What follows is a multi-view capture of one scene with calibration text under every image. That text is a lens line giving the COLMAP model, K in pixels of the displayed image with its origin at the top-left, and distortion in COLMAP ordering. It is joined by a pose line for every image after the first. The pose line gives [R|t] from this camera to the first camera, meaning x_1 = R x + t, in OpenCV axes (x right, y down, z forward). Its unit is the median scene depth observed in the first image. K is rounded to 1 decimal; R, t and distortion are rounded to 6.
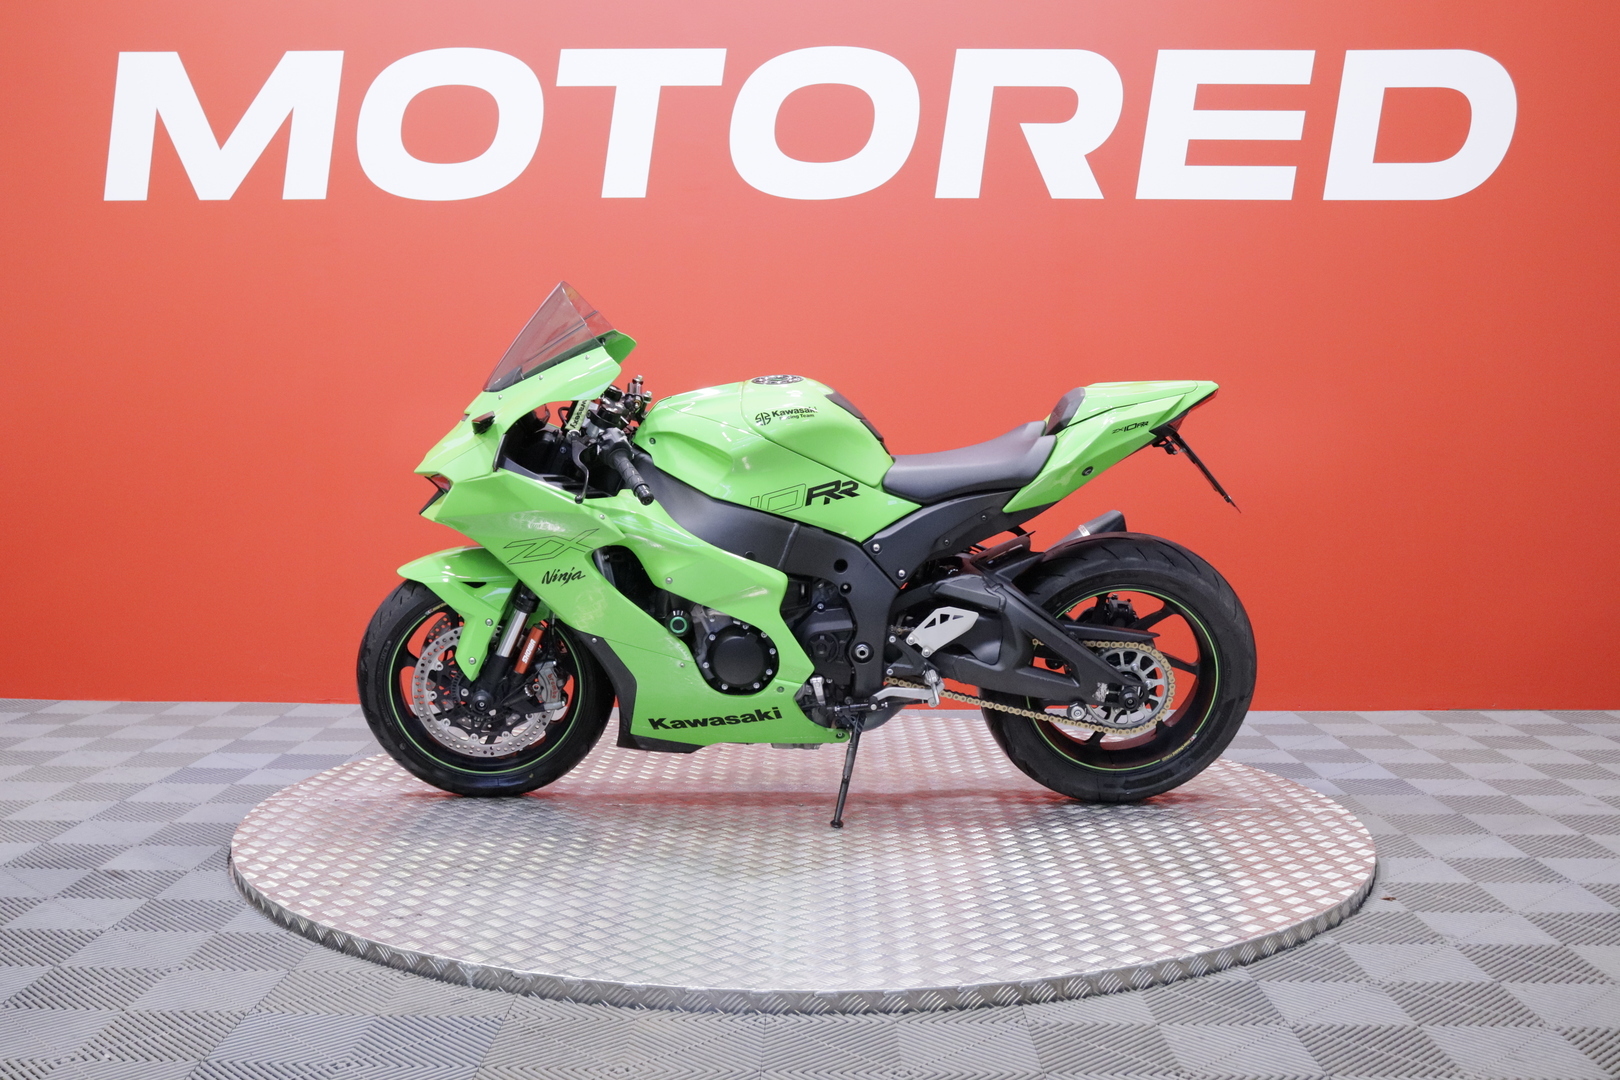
lens RADIAL K [[1664.6, 0, 810.0], [0, 1664.6, 540.0], [0, 0, 1]] dist [-0.076985, -0.002778]
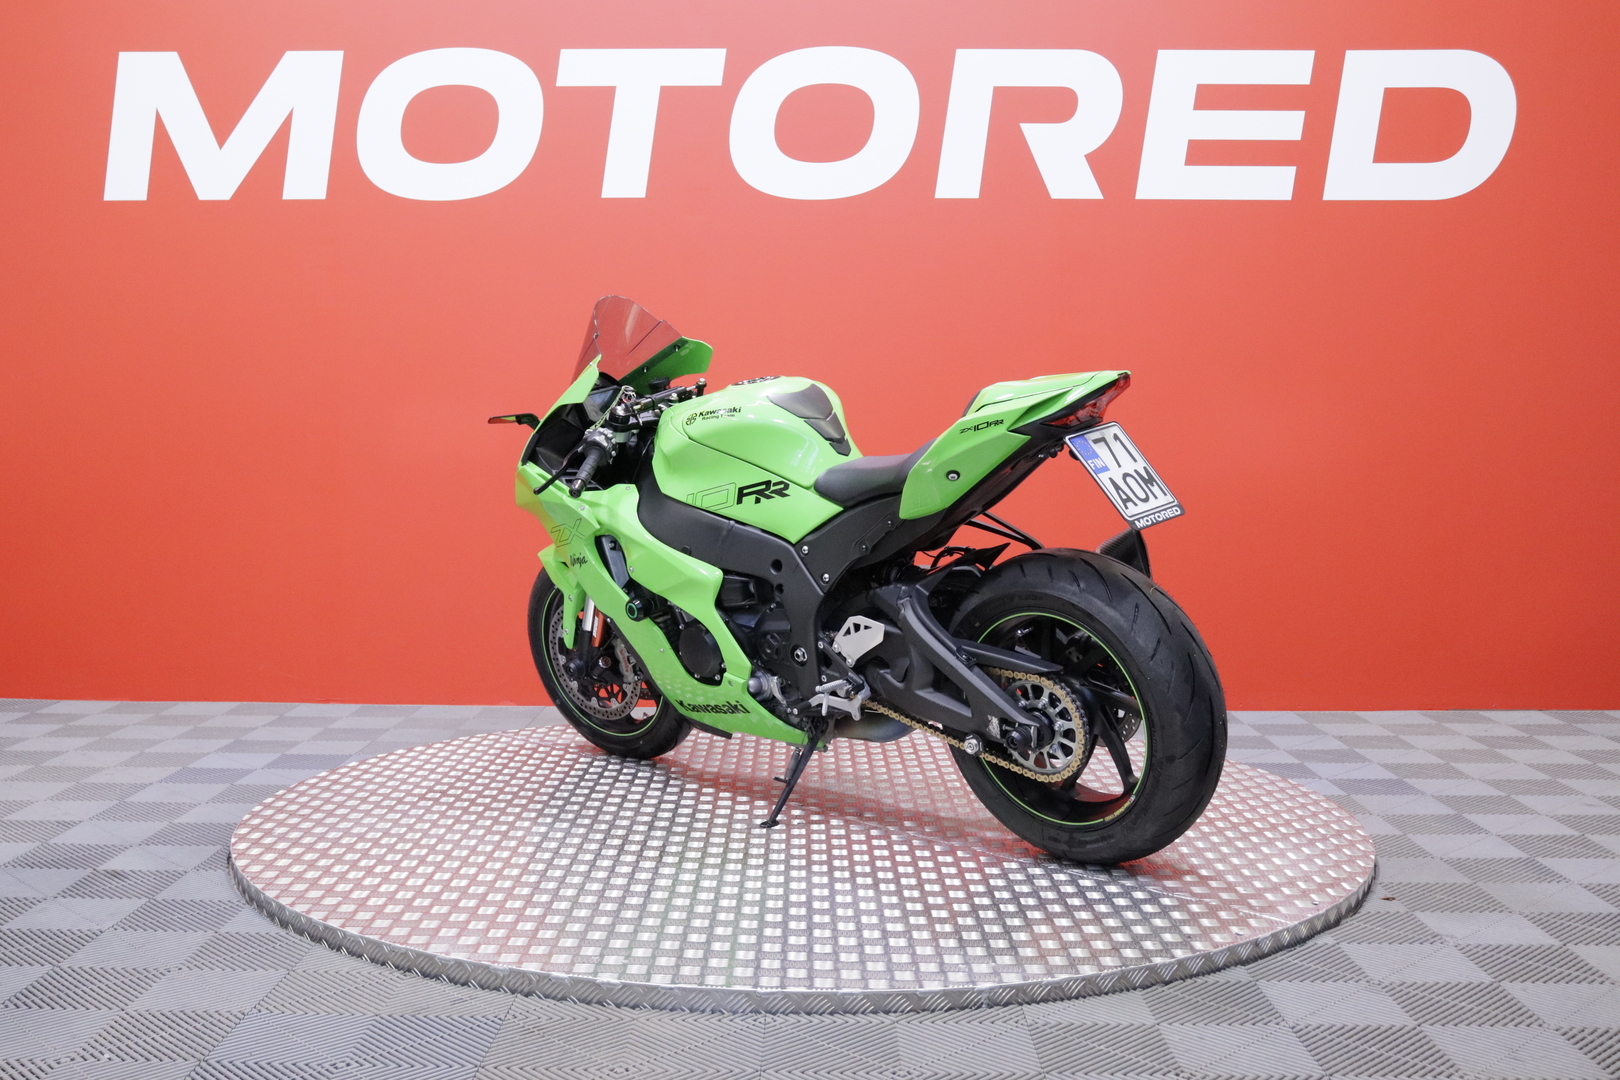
lens RADIAL K [[1664.6, 0, 810.0], [0, 1664.6, 540.0], [0, 0, 1]] dist [-0.076985, -0.002778]
pose [[0.698830, 0.044603, -0.713896, 0.741788], [-0.047148, 0.998756, 0.016247, -0.017118], [0.713732, 0.022305, 0.700063, 0.314768]]
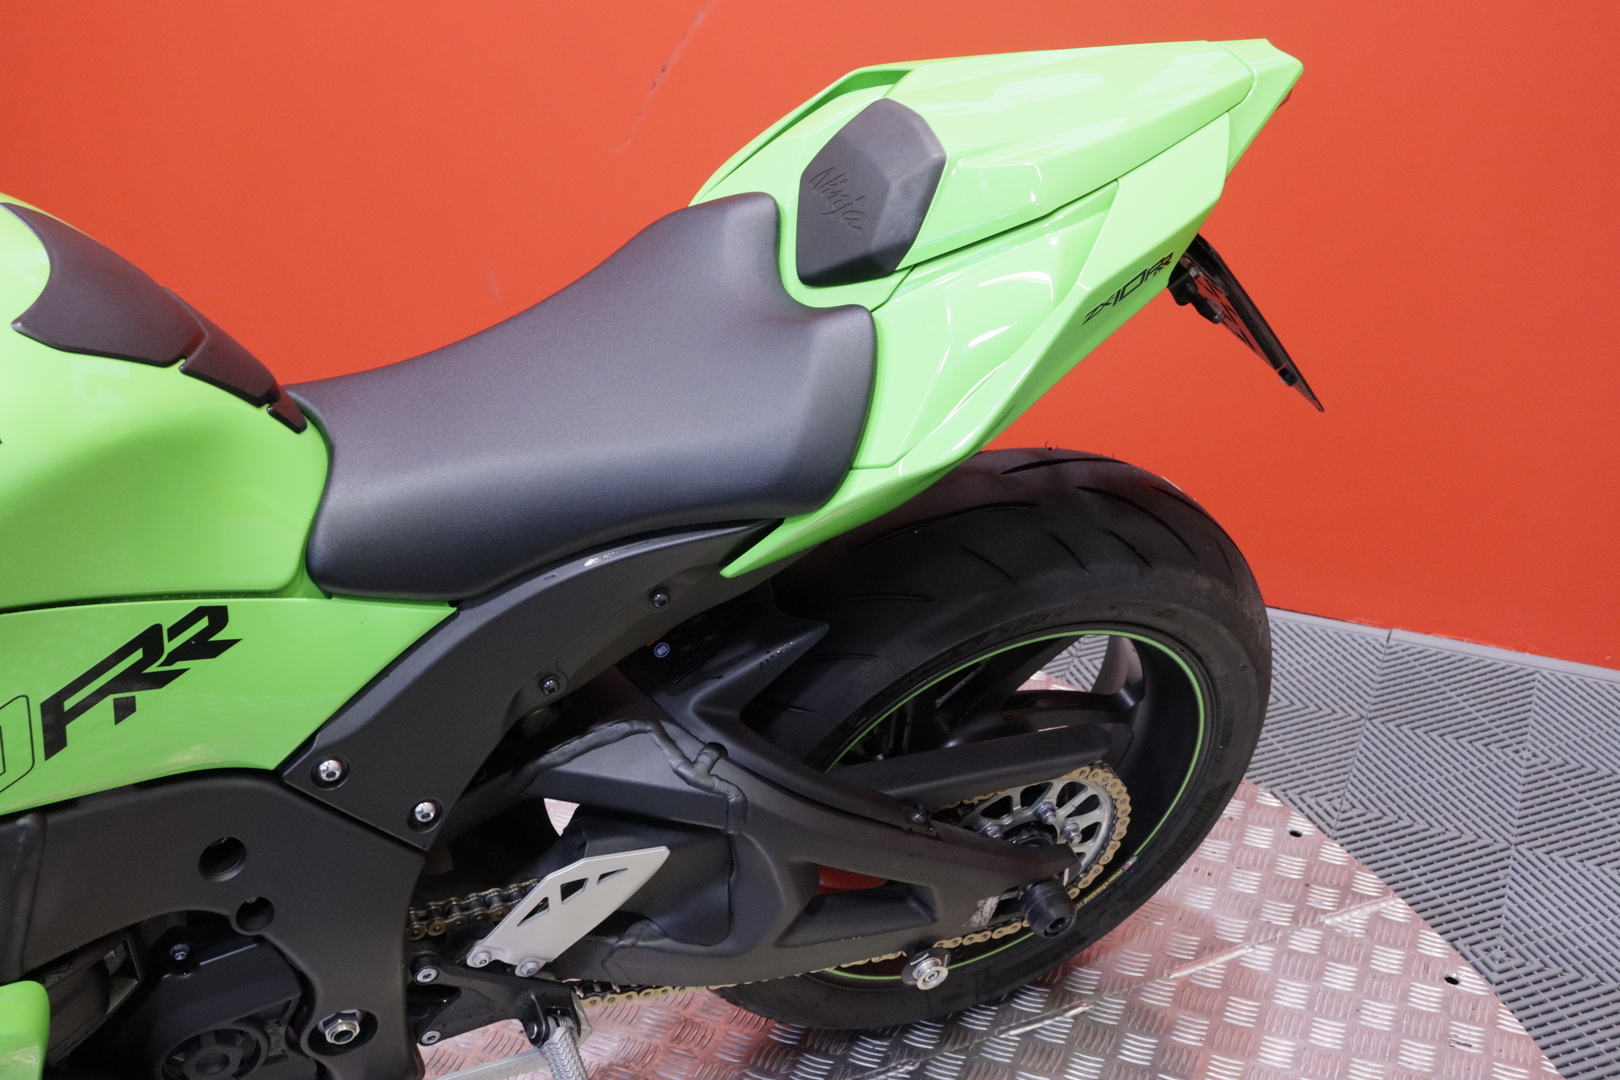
lens RADIAL K [[1664.6, 0, 810.0], [0, 1664.6, 540.0], [0, 0, 1]] dist [-0.076985, -0.002778]
pose [[0.922242, -0.206799, 0.326656, 0.031026], [0.049991, 0.901610, 0.429652, -0.155001], [-0.383367, -0.379913, 0.841841, 0.733765]]
